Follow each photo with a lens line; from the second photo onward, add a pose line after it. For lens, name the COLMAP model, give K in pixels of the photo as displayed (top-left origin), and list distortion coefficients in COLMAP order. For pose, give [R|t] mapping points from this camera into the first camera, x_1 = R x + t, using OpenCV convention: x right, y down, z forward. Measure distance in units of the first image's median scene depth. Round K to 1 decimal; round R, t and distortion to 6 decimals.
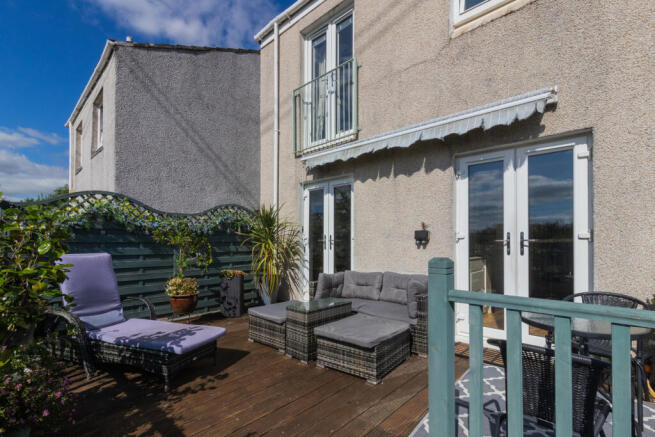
lens RADIAL K [[302.8, 0, 326.6], [0, 302.8, 237.1], [0, 0, 1]] dist [0.001555, 0.000176]
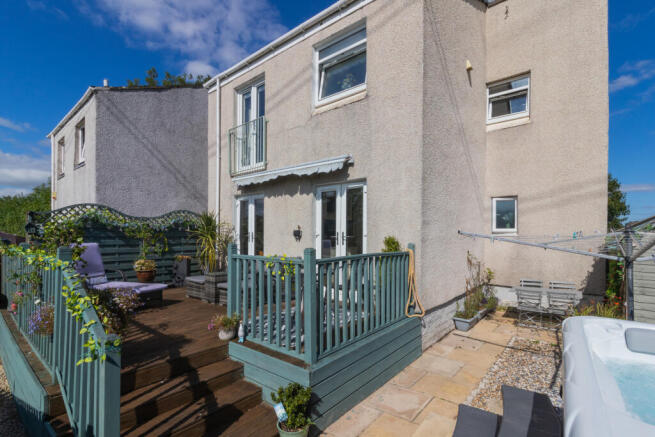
lens RADIAL K [[297.4, 0, 327.9], [0, 297.4, 236.6], [0, 0, 1]] dist [0.000310, -0.000325]
pose [[0.997098, 0.005648, 0.075913, 0.266612], [-0.006858, 0.999853, 0.015688, -0.010545], [-0.075813, -0.016163, 0.996991, -0.459122]]
